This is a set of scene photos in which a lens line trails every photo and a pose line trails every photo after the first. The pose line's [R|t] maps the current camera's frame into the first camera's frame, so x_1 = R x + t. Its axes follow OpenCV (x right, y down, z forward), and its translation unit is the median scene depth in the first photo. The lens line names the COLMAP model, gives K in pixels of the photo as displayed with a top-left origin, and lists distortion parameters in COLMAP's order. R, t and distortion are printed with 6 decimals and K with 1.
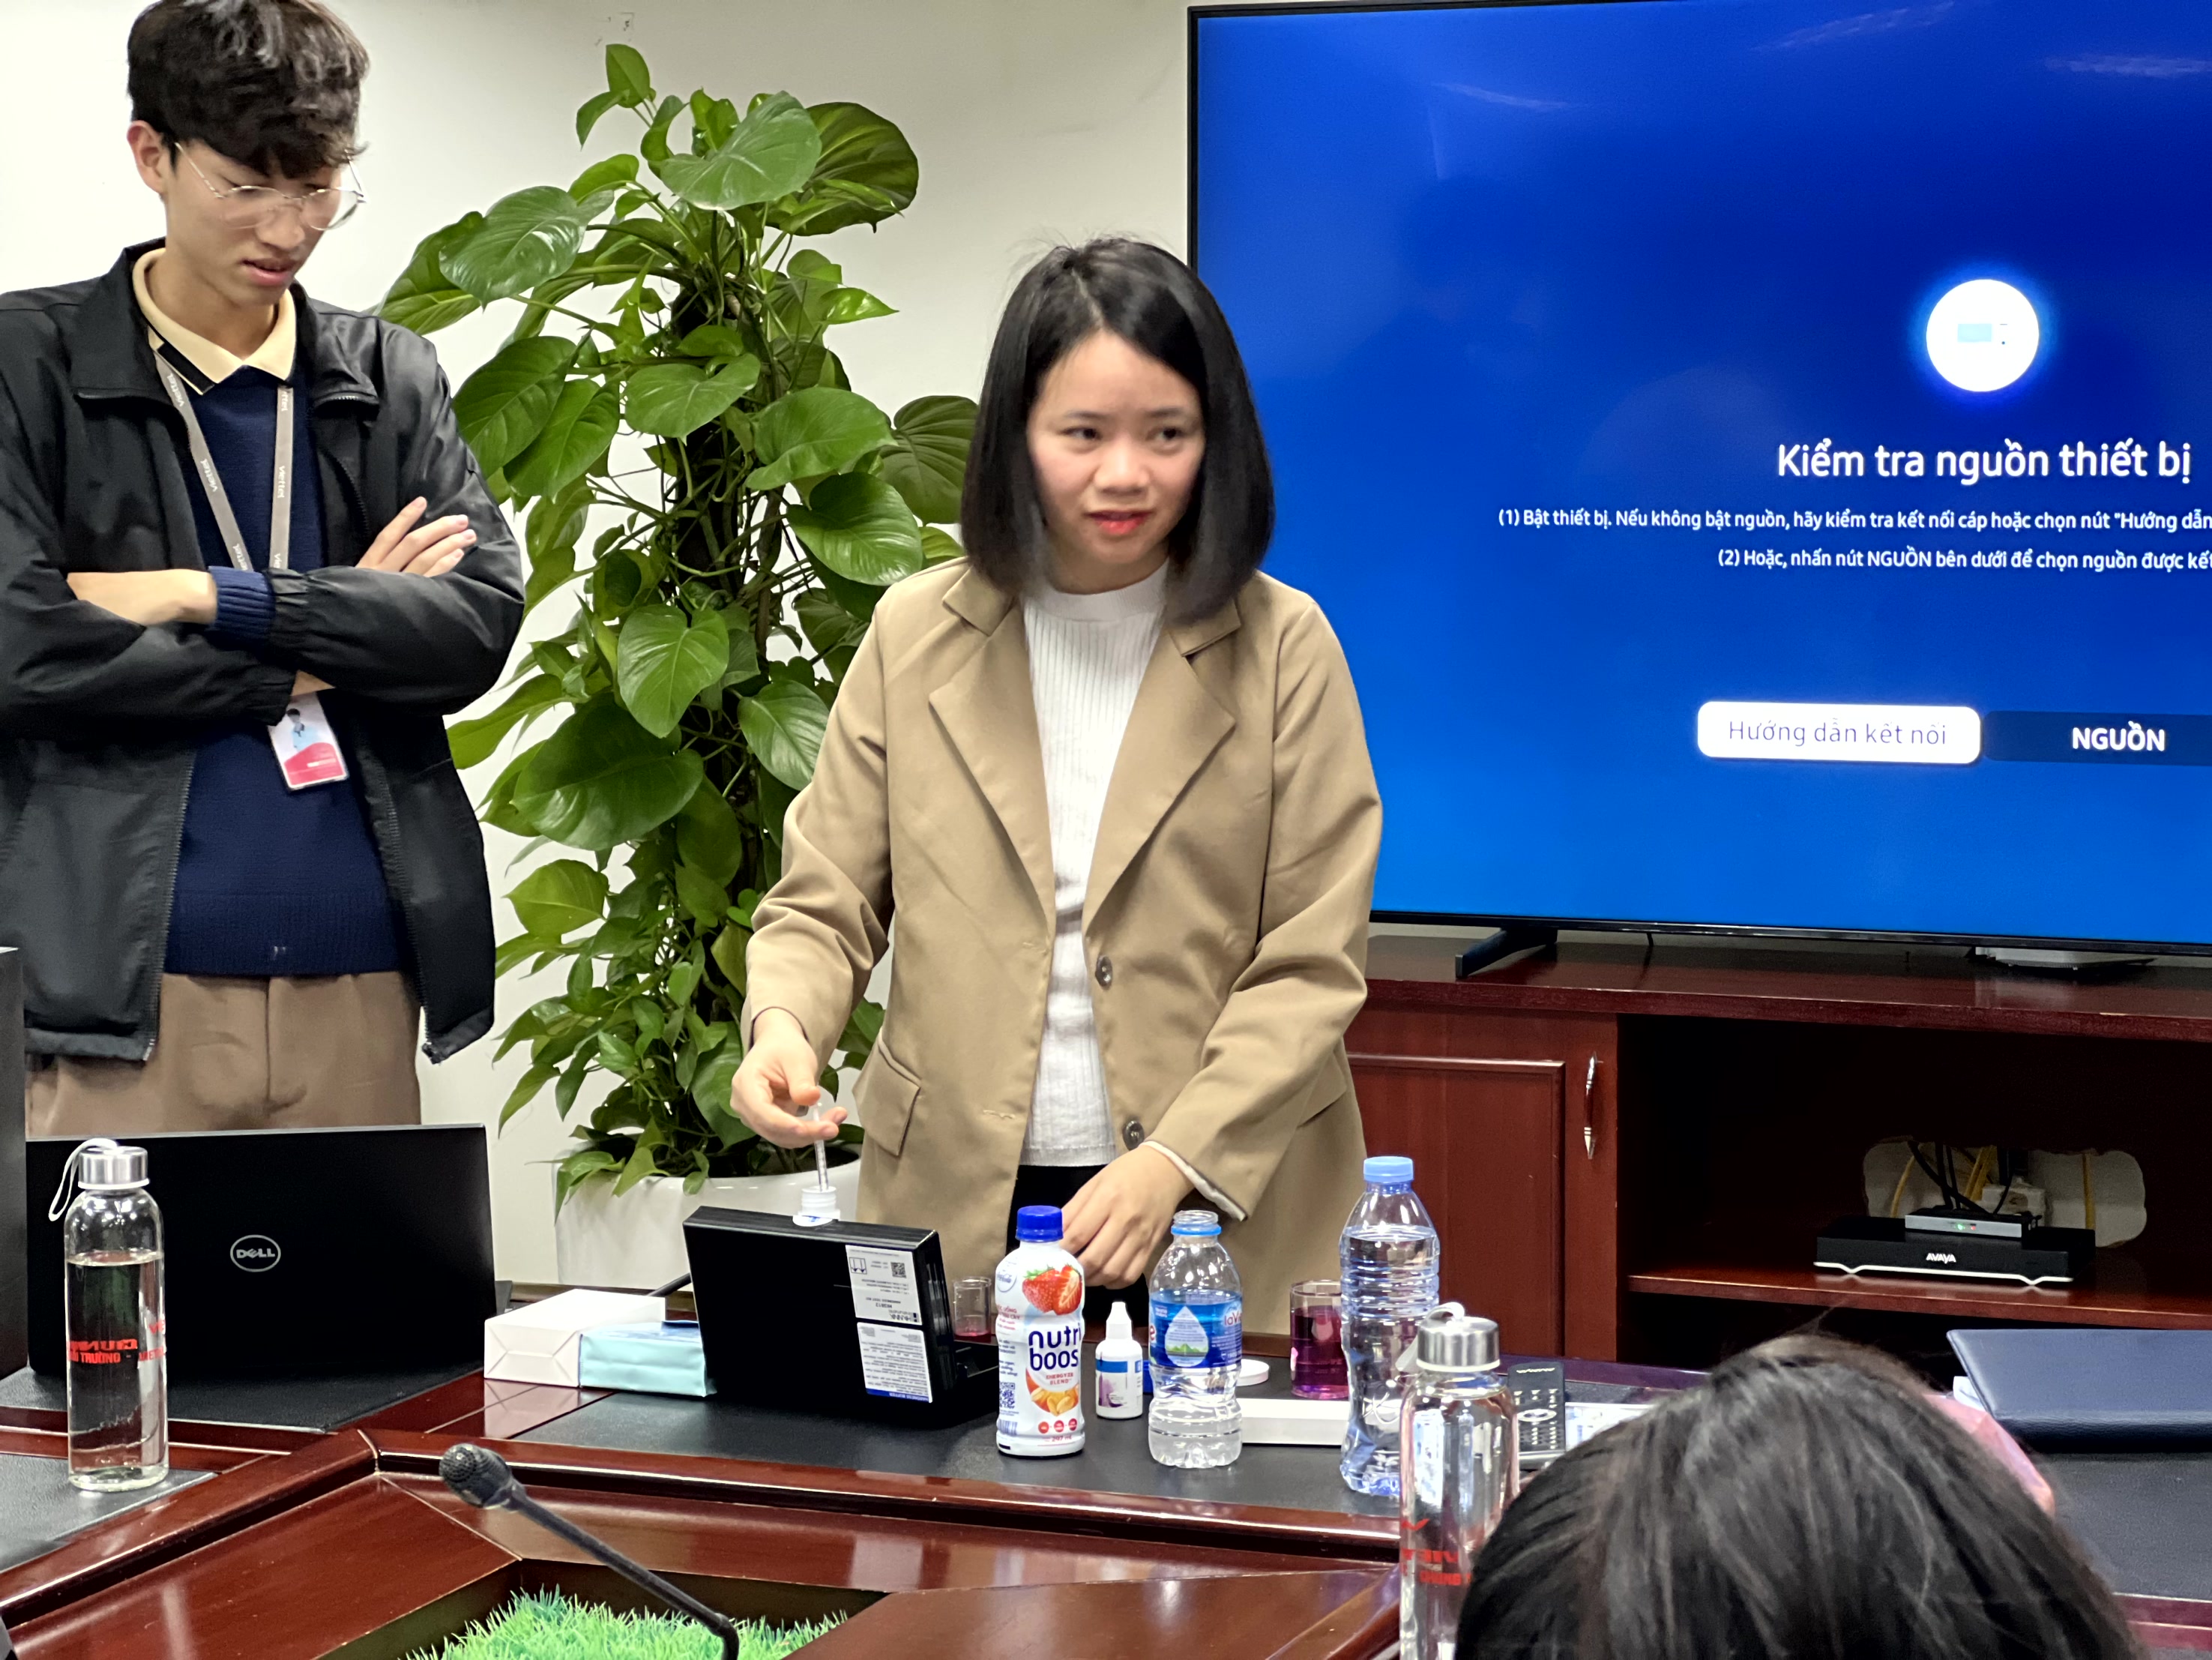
lens RADIAL K [[5007.9, 0, 1106.0], [0, 5007.9, 830.0], [0, 0, 1]] dist [-0.007804, 0.755145]
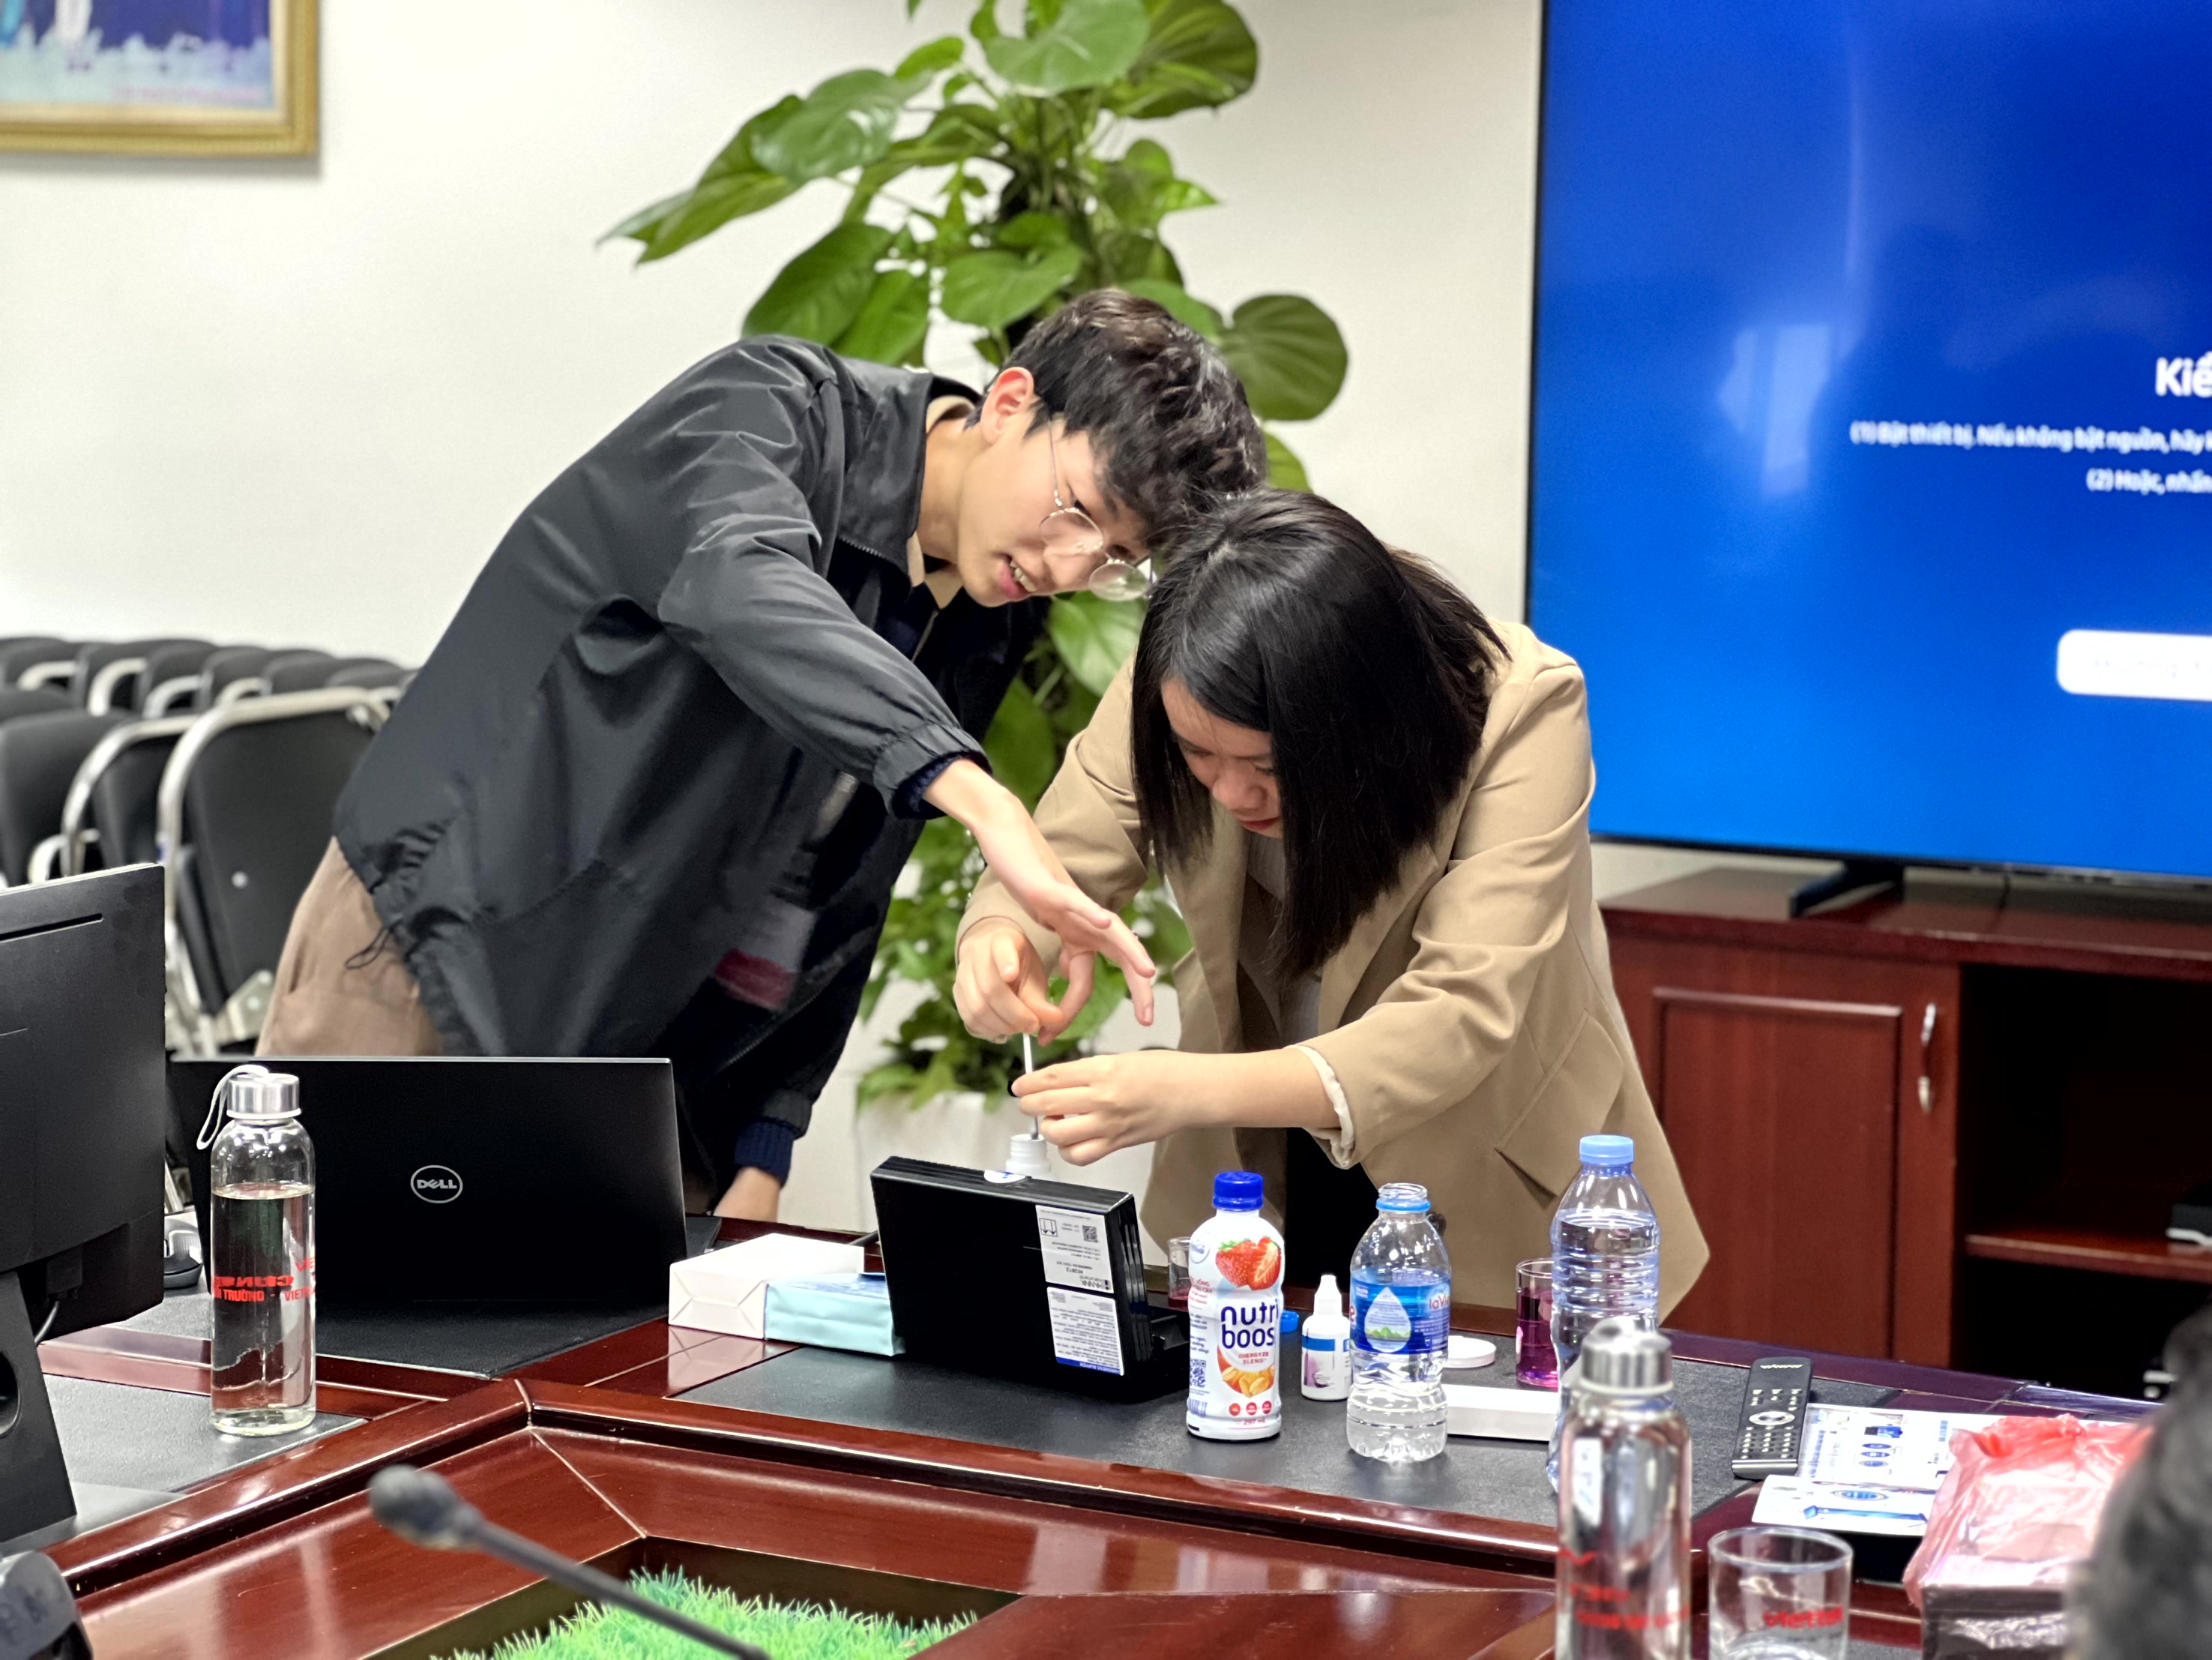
lens RADIAL K [[4905.3, 0, 1111.7], [0, 4905.3, 788.7], [0, 0, 1]] dist [-0.107295, 2.414891]
pose [[0.993804, 0.030250, -0.106947, 0.057375], [-0.028269, 0.999400, 0.019994, -0.013568], [0.107487, -0.016847, 0.994064, 0.089383]]
